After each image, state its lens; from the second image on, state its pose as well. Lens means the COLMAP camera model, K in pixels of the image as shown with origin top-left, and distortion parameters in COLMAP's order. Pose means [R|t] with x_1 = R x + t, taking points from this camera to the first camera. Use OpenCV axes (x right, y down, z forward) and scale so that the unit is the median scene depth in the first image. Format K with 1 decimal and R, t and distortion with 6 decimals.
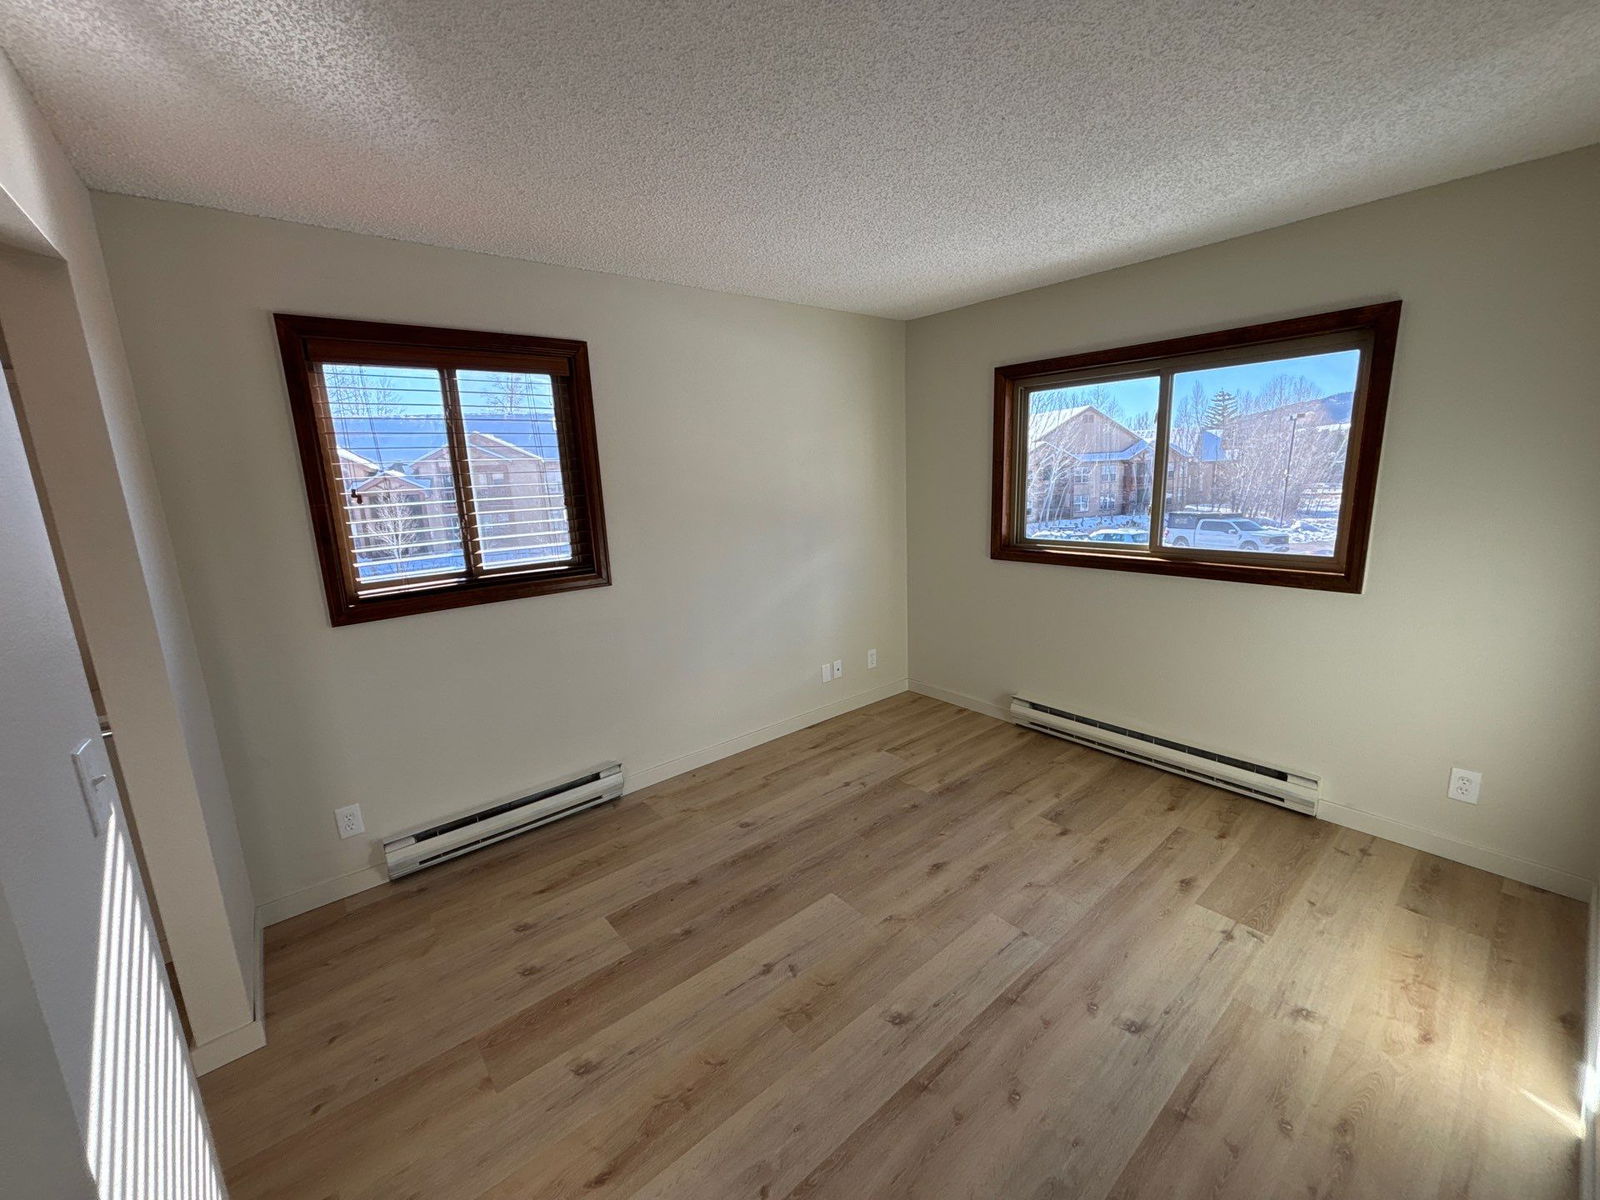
lens RADIAL K [[648.1, 0, 794.6], [0, 648.1, 605.1], [0, 0, 1]] dist [-0.001925, 0.001909]
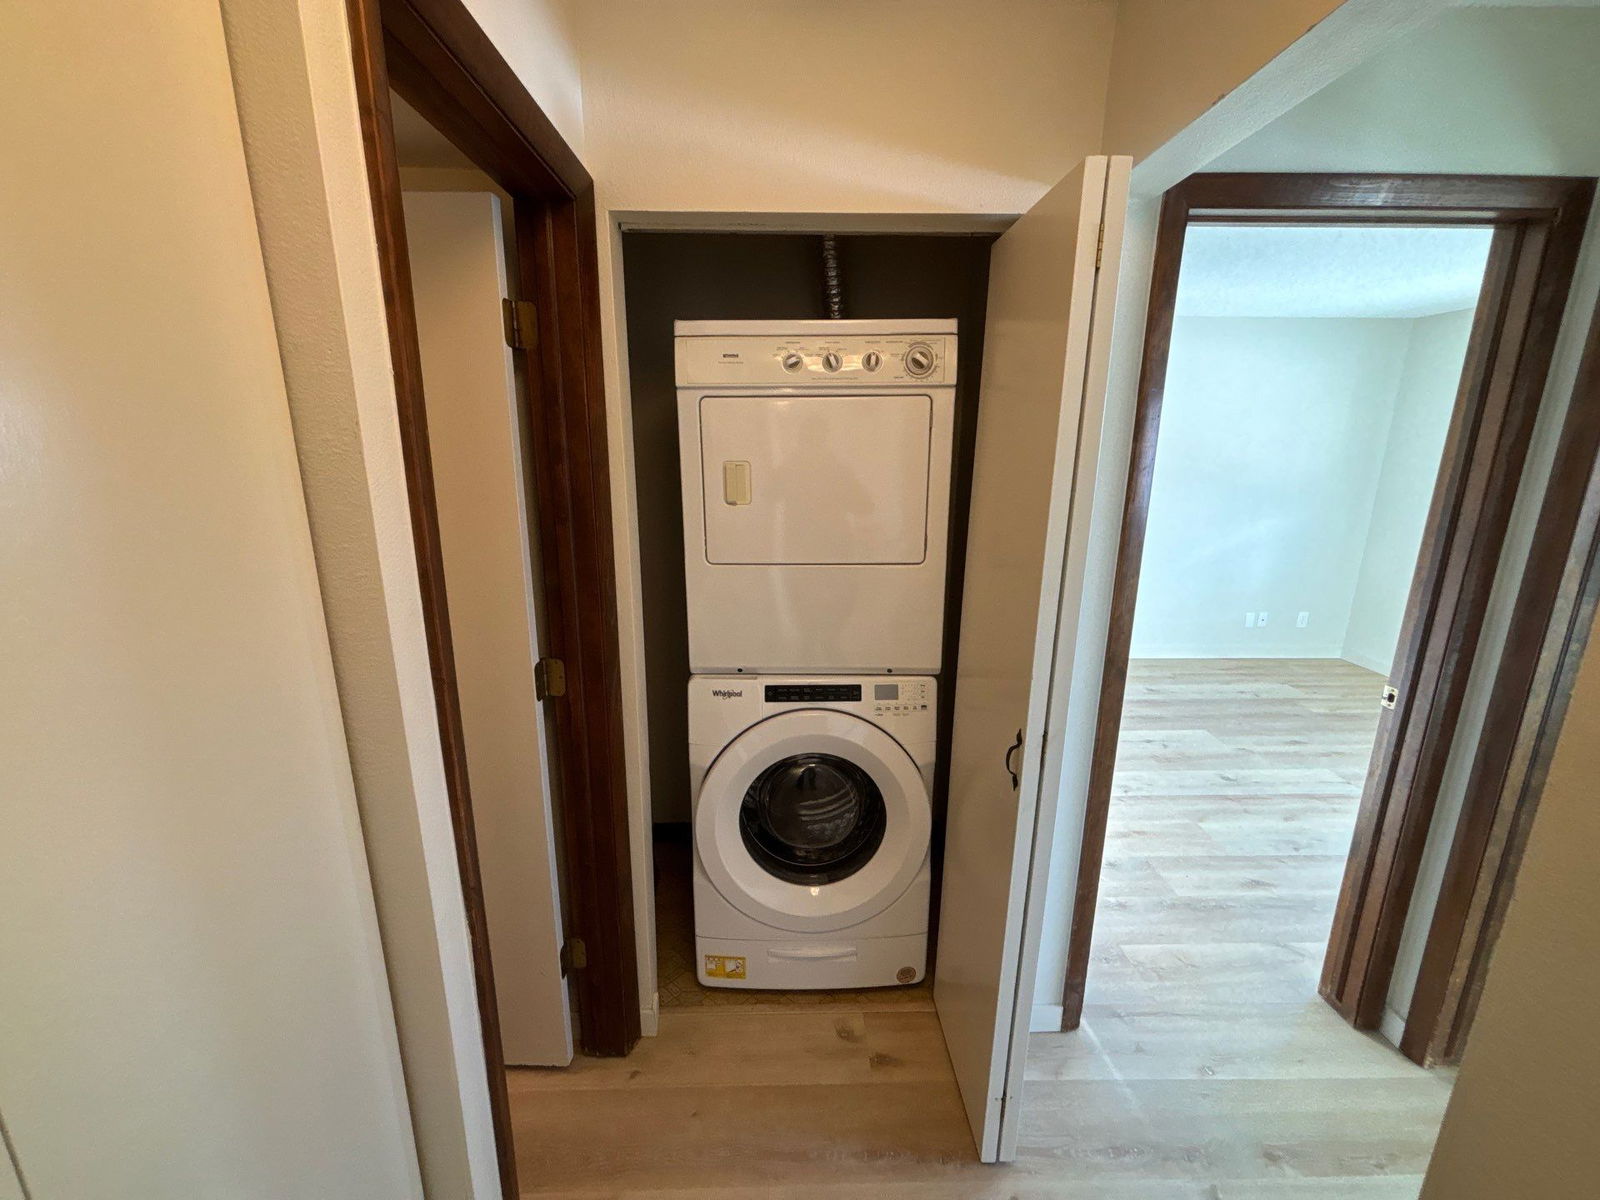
lens RADIAL K [[648.1, 0, 801.3], [0, 648.1, 600.7], [0, 0, 1]] dist [-0.001925, 0.001909]
pose [[0.791385, 0.193958, -0.579733, 0.123145], [-0.171358, 0.980696, 0.094187, 0.151974], [0.586810, 0.024804, 0.809345, -0.755899]]
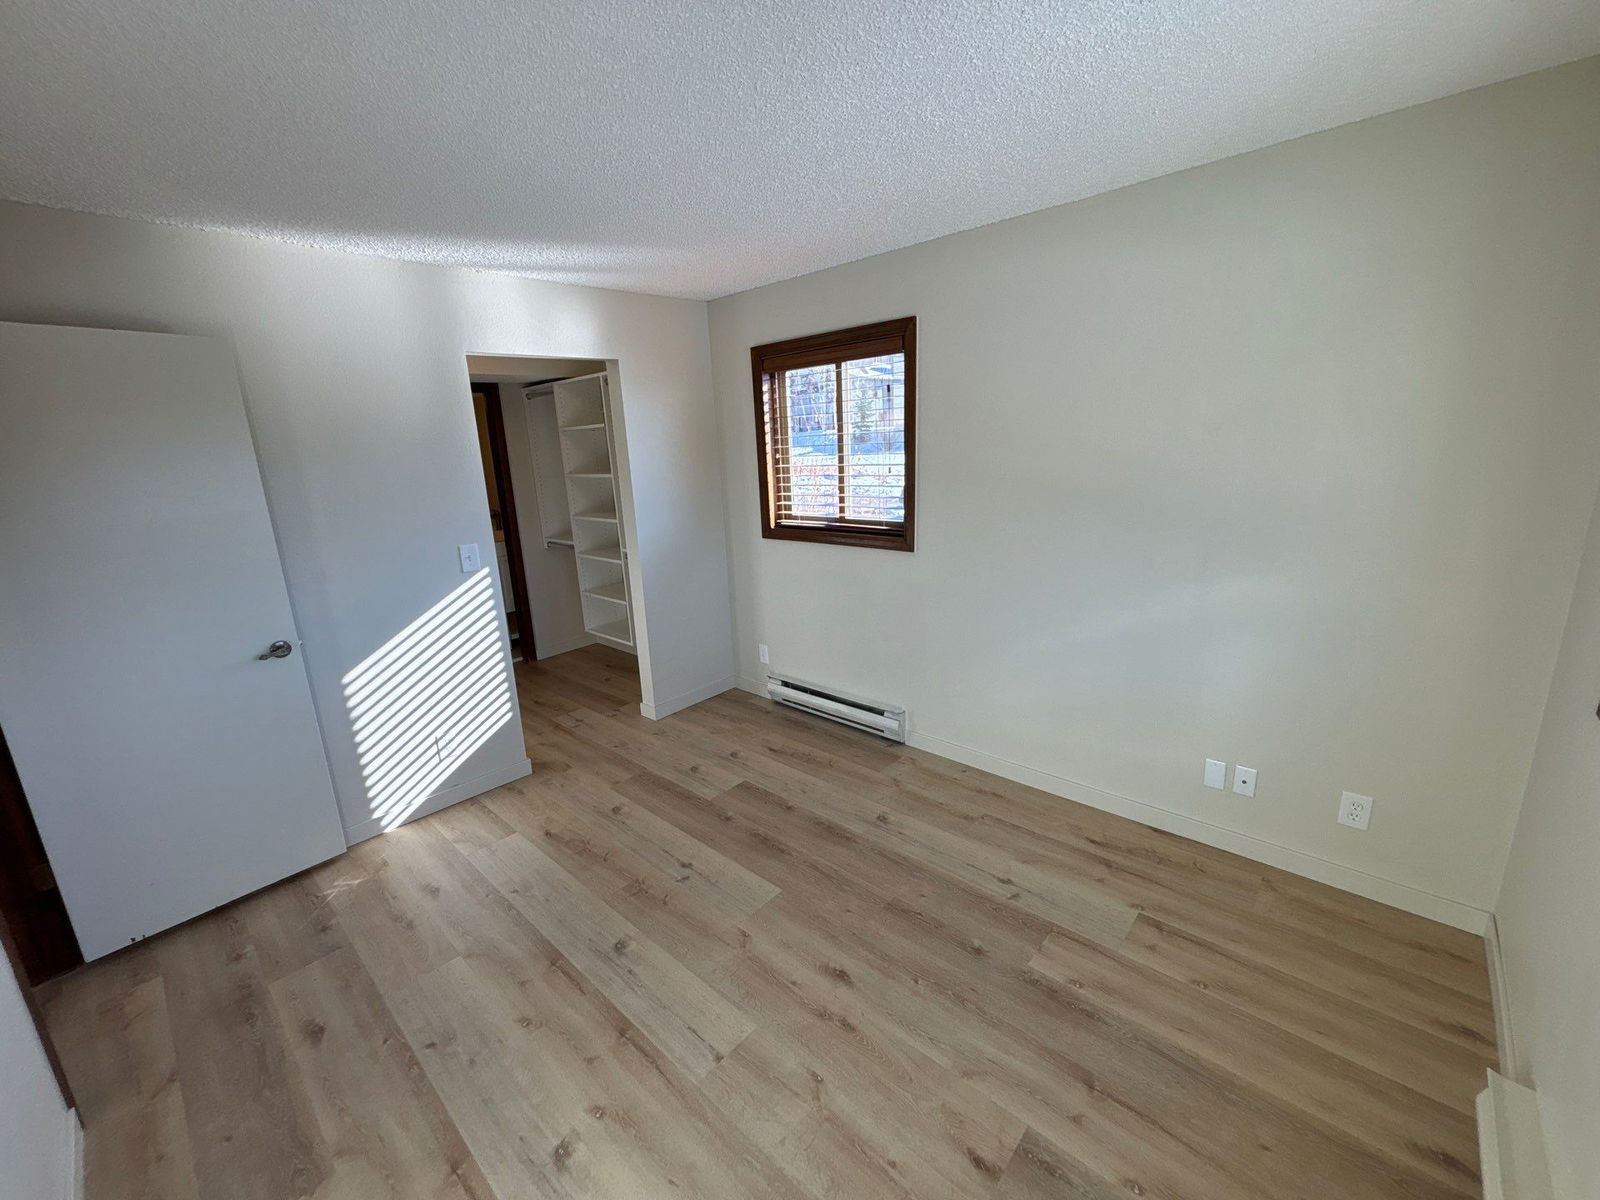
lens RADIAL K [[648.1, 0, 801.2], [0, 648.1, 598.7], [0, 0, 1]] dist [-0.001925, 0.001909]
pose [[0.142542, 0.274681, -0.950911, 0.824040], [-0.169997, 0.953239, 0.249871, -0.219764], [0.975081, 0.126035, 0.182571, 0.737252]]
